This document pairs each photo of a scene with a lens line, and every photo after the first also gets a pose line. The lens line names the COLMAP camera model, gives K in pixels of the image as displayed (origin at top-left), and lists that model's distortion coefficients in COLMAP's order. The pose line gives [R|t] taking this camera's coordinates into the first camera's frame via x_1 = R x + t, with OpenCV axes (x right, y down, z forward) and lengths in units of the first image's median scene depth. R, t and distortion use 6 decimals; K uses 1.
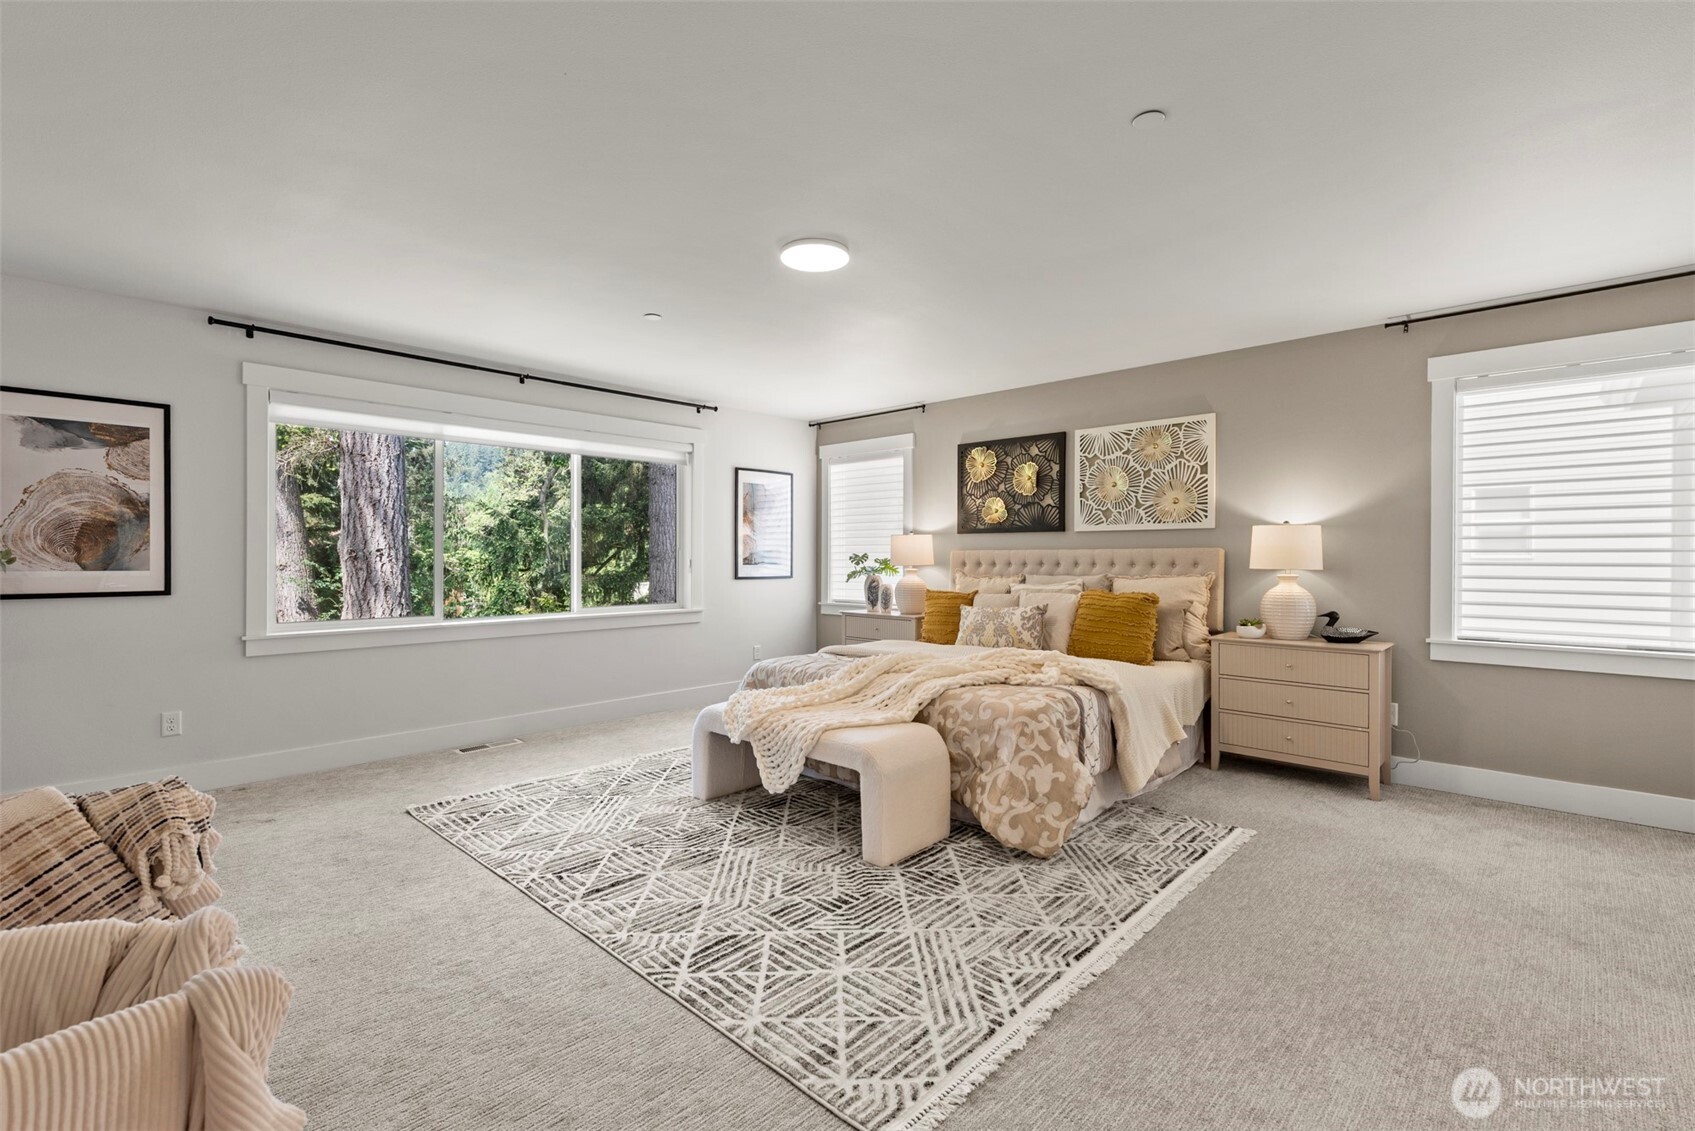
lens RADIAL K [[752.0, 0, 847.1], [0, 752.0, 557.7], [0, 0, 1]] dist [0.004958, 0.000170]
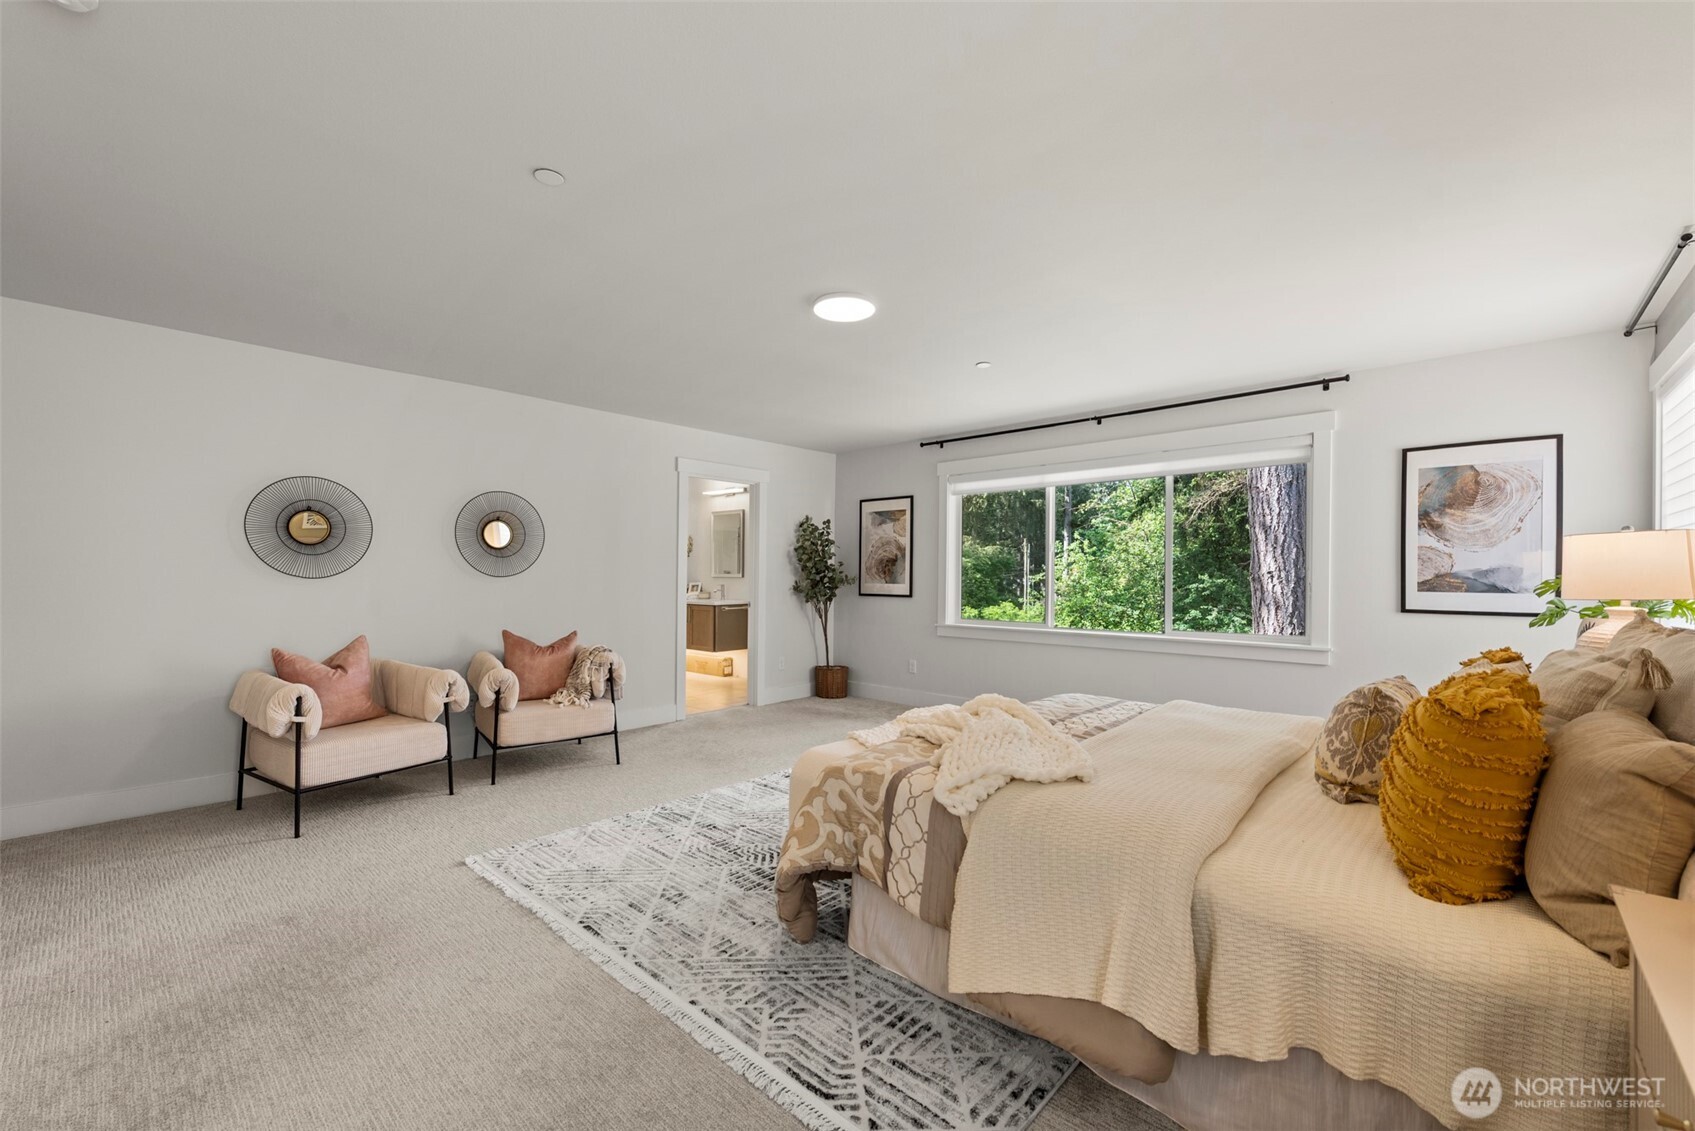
lens RADIAL K [[696.5, 0, 847.0], [0, 696.5, 573.3], [0, 0, 1]] dist [0.001018, 0.000020]
pose [[0.013429, -0.004181, -0.999901, 0.606841], [-0.005813, 0.999974, -0.004259, -0.001709], [0.999893, 0.005870, 0.013404, 0.609184]]
